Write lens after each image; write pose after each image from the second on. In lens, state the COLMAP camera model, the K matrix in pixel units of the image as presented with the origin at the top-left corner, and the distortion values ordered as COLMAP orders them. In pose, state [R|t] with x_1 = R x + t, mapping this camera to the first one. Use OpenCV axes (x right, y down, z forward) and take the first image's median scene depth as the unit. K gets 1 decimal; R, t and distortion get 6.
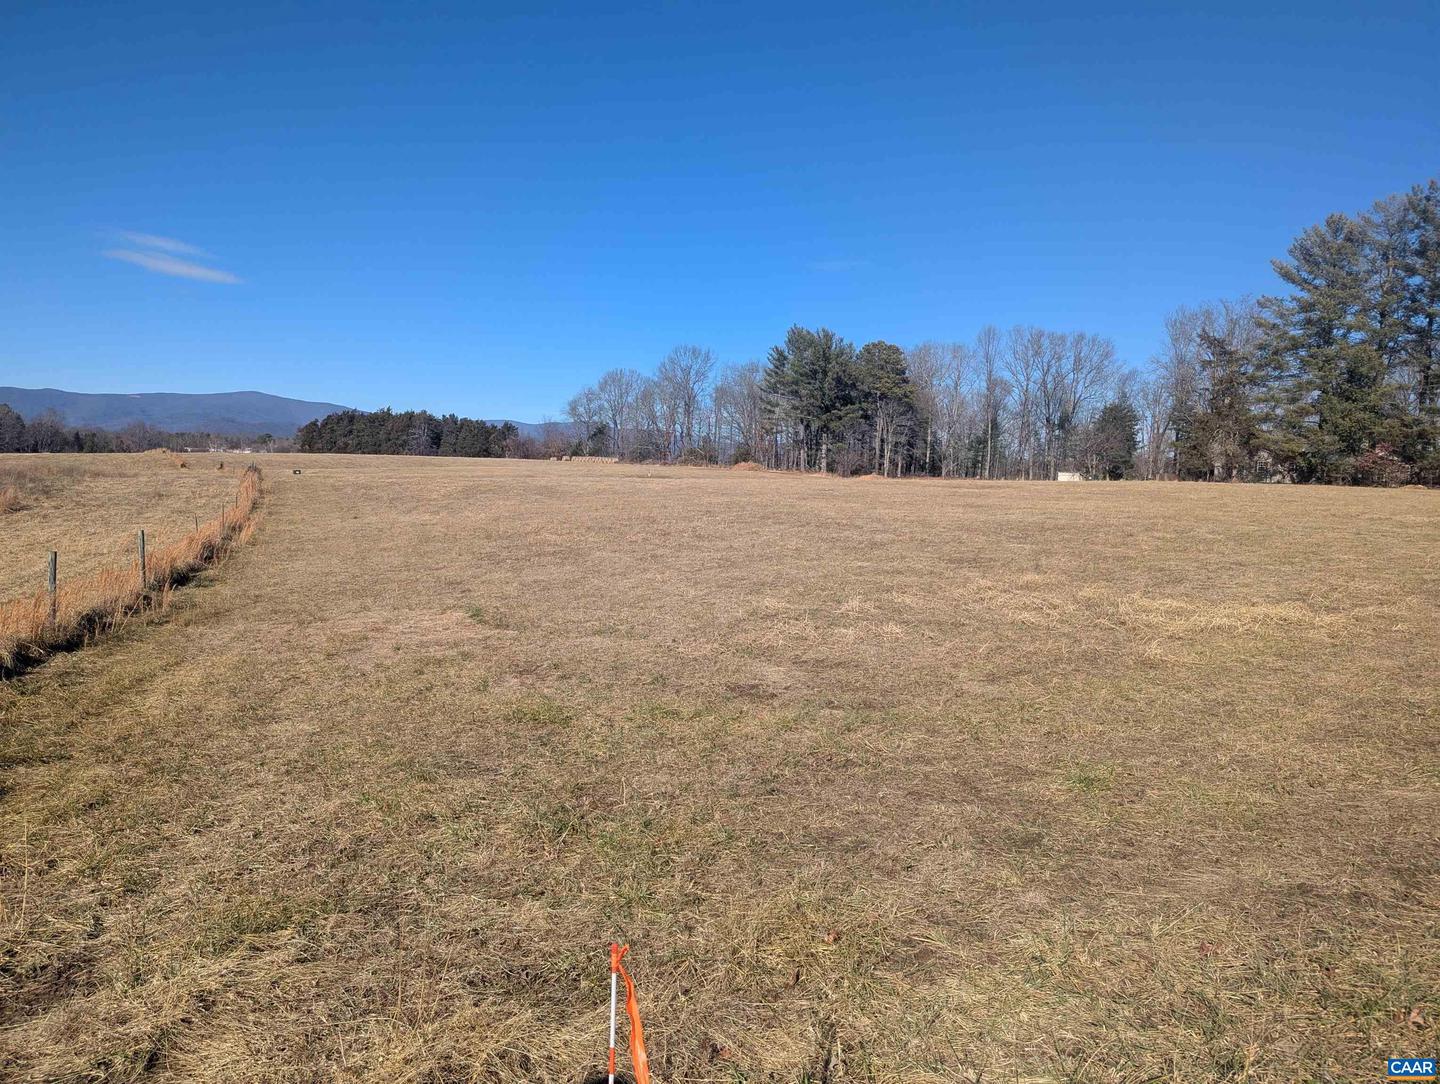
lens RADIAL K [[999.0, 0, 717.5], [0, 999.0, 538.6], [0, 0, 1]] dist [0.057722, -0.048149]
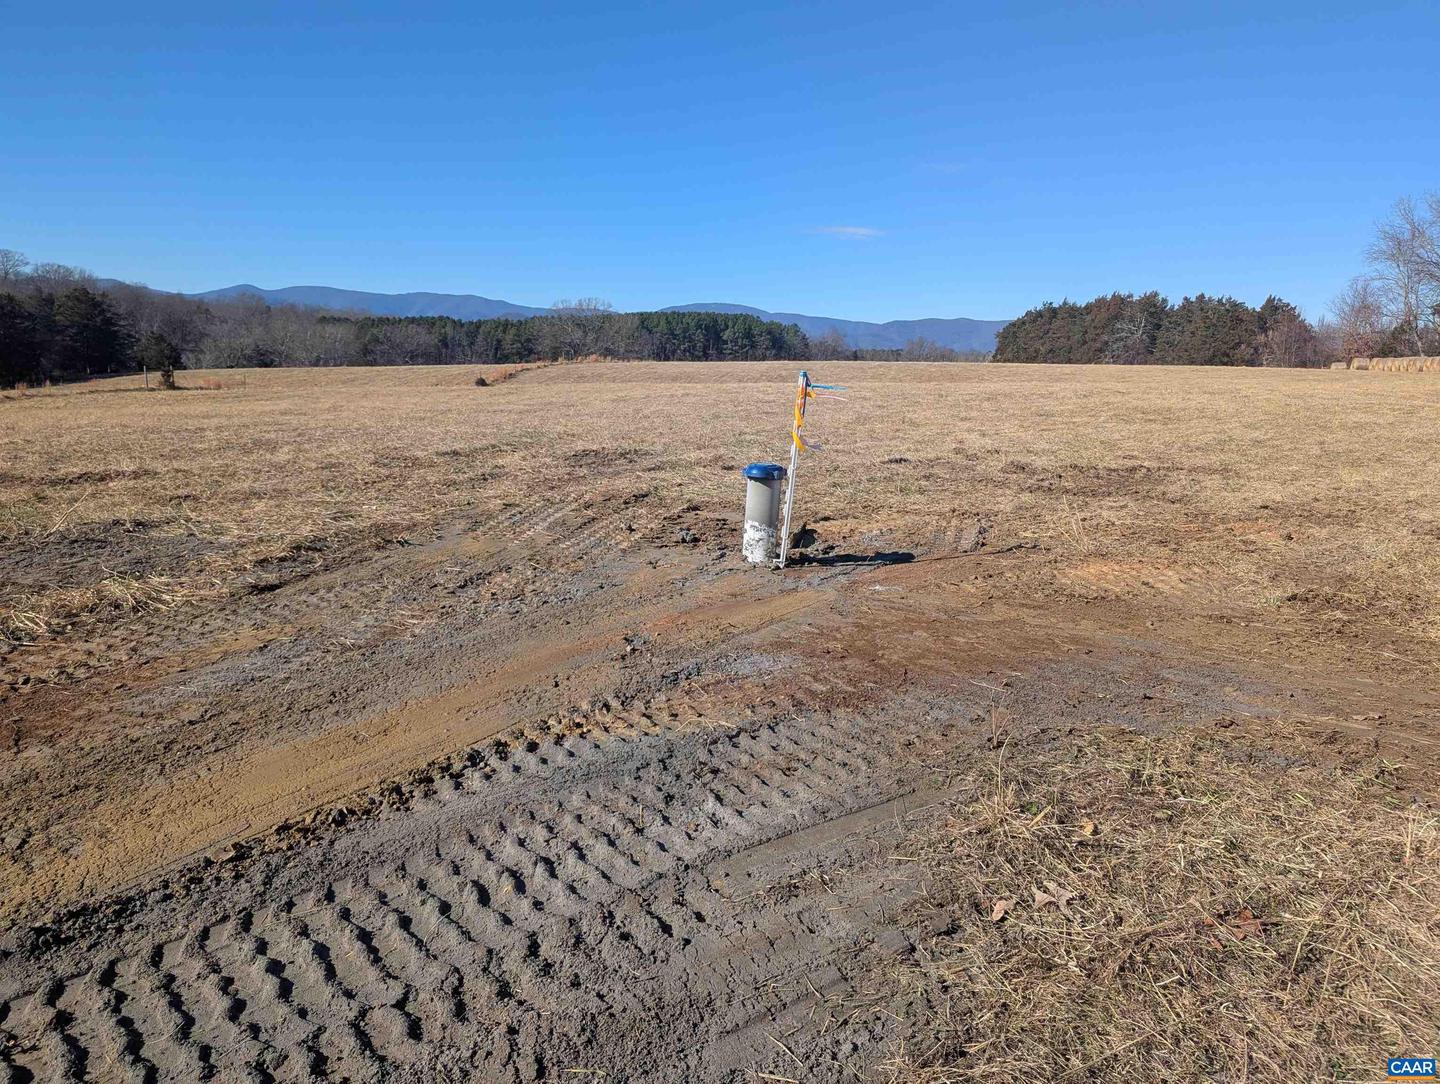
lens RADIAL K [[999.0, 0, 720.3], [0, 999.0, 538.7], [0, 0, 1]] dist [0.057722, -0.048149]
pose [[0.703193, 0.107313, -0.702854, -0.133996], [-0.047670, 0.993436, 0.103987, -0.233058], [0.709400, -0.039617, 0.703692, 3.098589]]
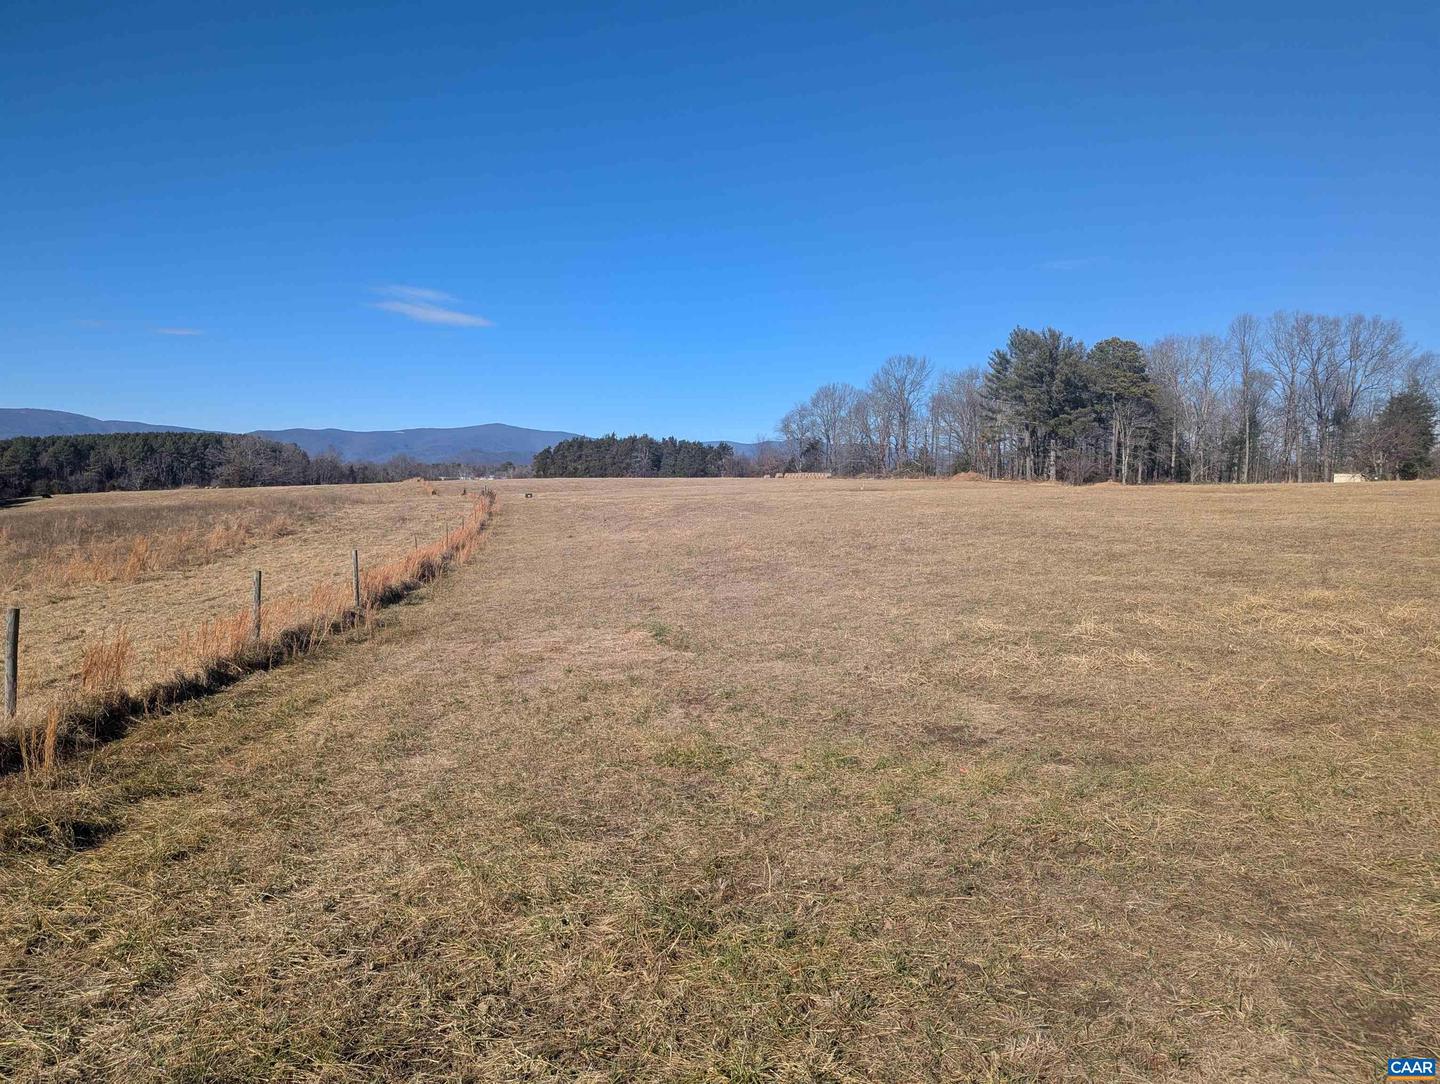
lens RADIAL K [[999.0, 0, 710.0], [0, 999.0, 535.3], [0, 0, 1]] dist [0.057722, -0.048149]
pose [[0.974854, -0.016511, -0.222231, 0.011549], [0.012074, 0.999700, -0.021308, 0.002535], [0.222516, 0.018089, 0.974761, 0.072955]]
